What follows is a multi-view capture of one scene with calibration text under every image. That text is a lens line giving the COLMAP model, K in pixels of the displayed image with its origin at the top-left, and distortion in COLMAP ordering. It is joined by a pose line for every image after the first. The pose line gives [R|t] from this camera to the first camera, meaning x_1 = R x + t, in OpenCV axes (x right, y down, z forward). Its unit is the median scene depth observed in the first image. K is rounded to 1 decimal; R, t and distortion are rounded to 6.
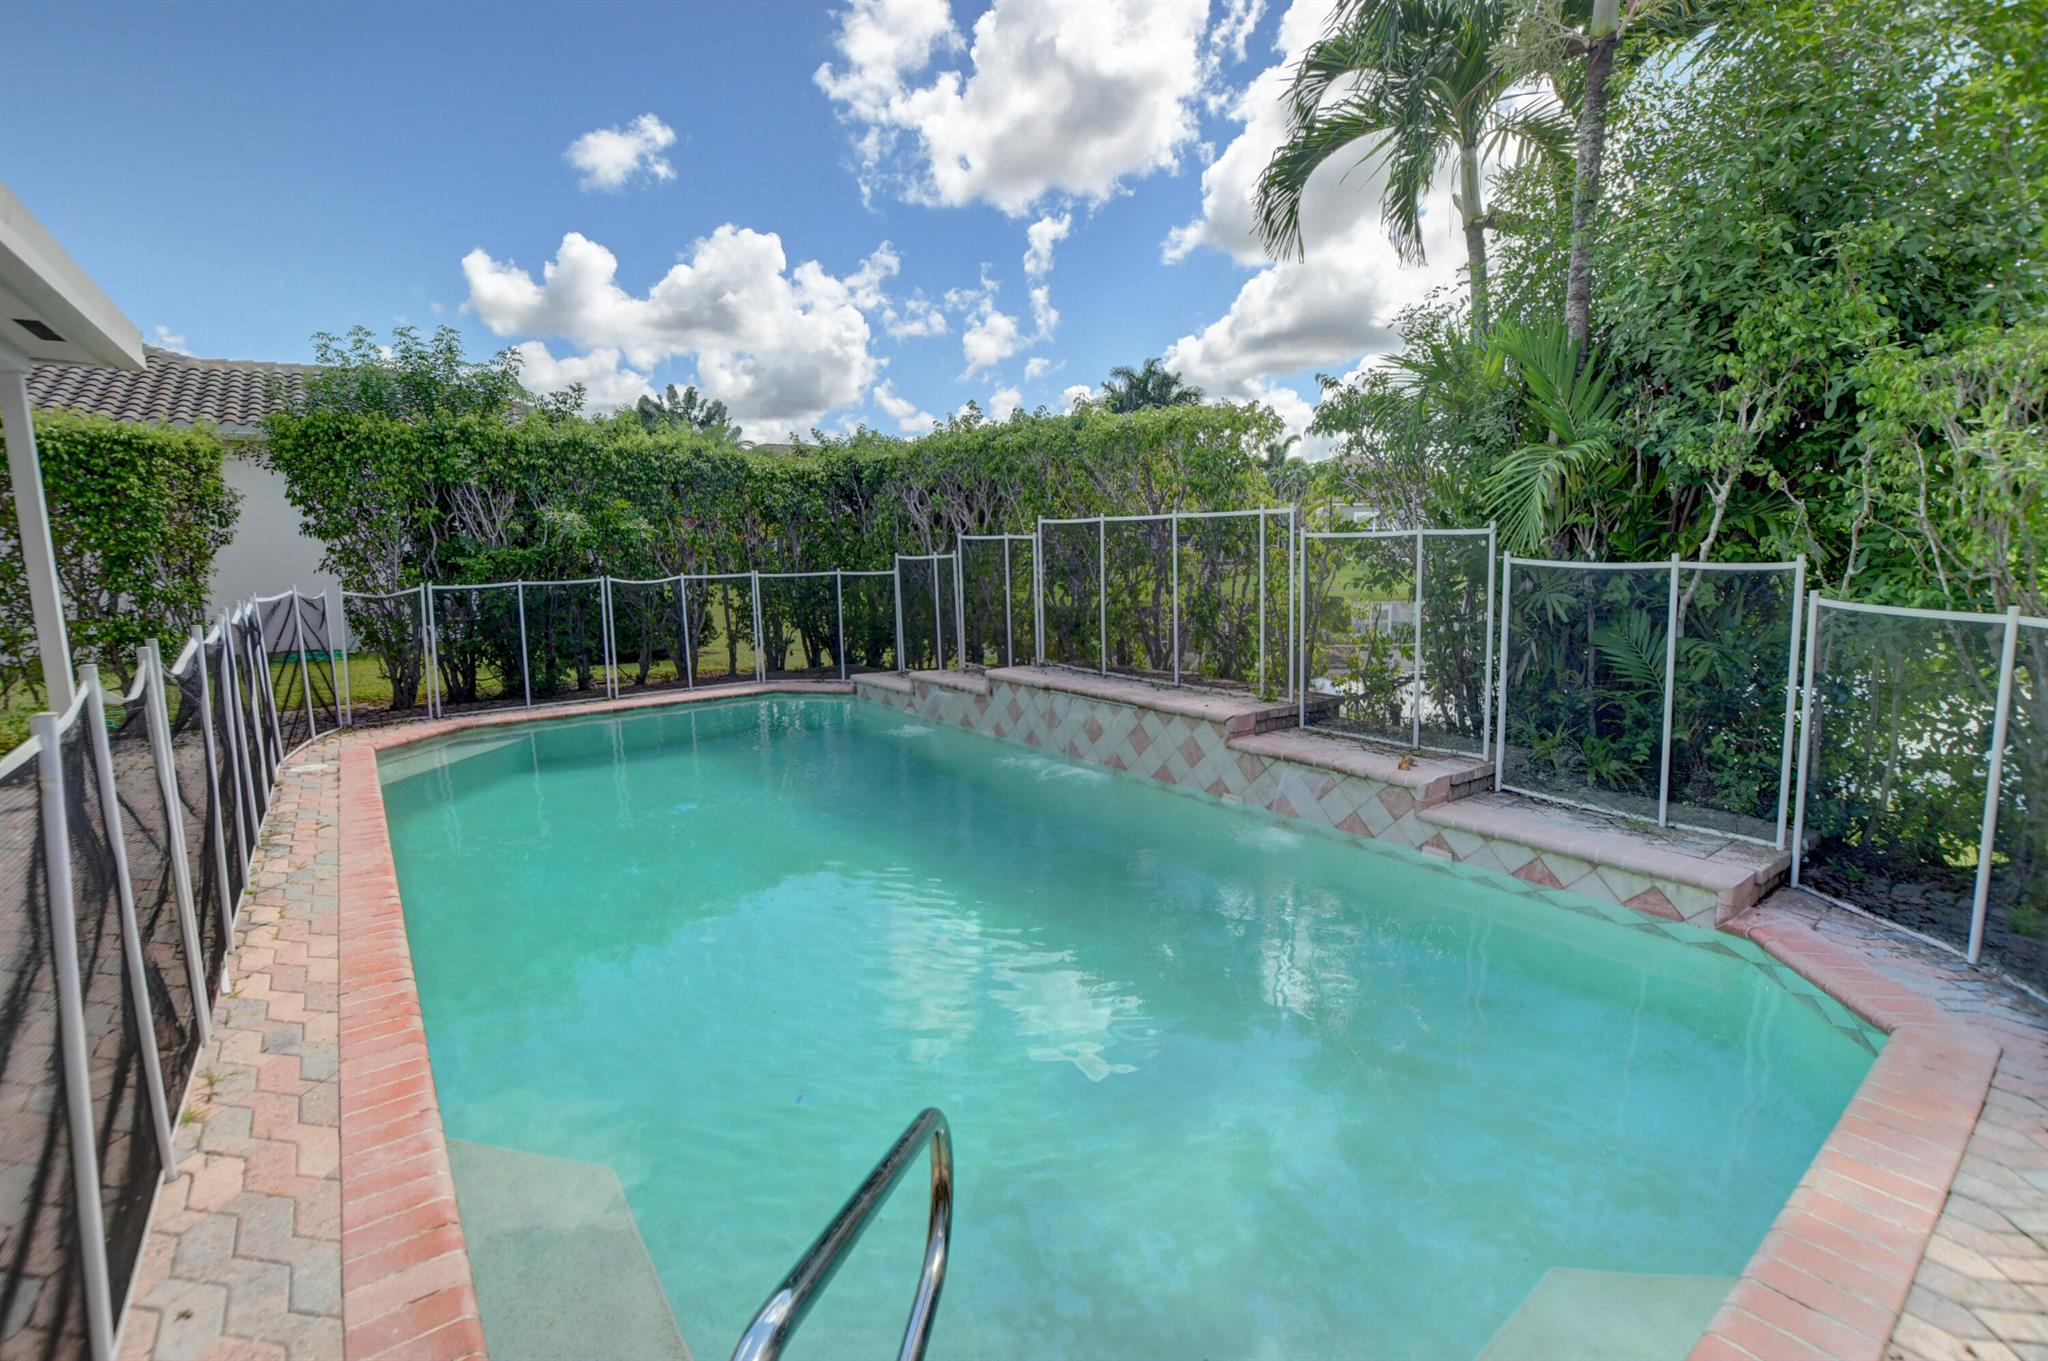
lens RADIAL K [[900.6, 0, 1017.8], [0, 900.6, 682.2], [0, 0, 1]] dist [-0.038521, 0.005359]
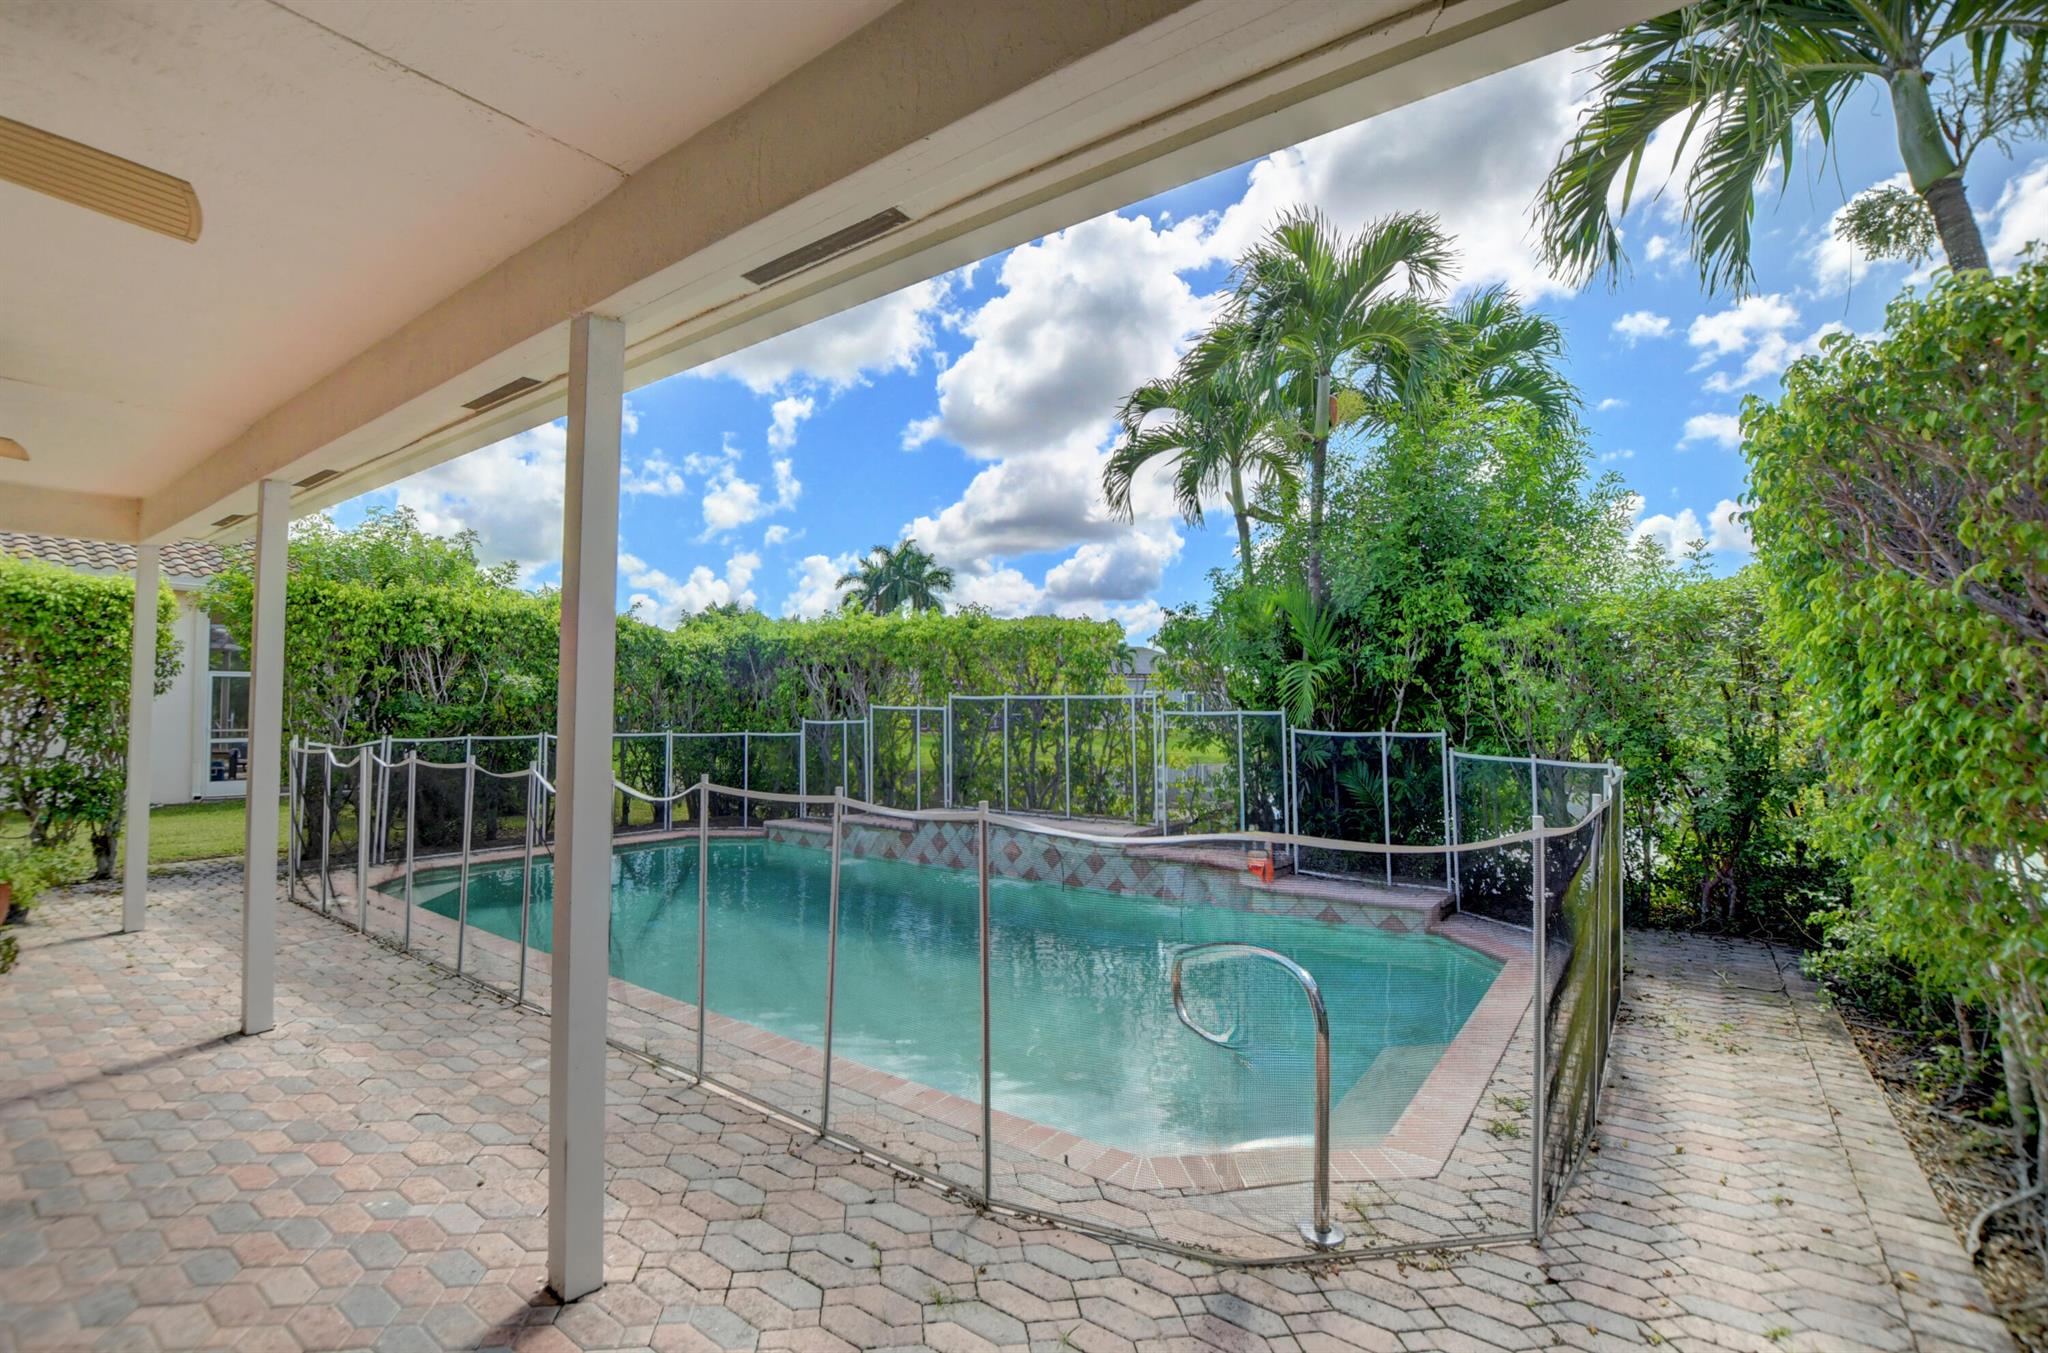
lens RADIAL K [[900.6, 0, 1025.4], [0, 900.6, 684.4], [0, 0, 1]] dist [-0.038521, 0.005359]
pose [[0.953354, 0.028203, 0.300534, -0.284832], [0.025756, 0.984395, -0.174081, 0.037482], [-0.300754, 0.173701, 0.937750, -0.287585]]
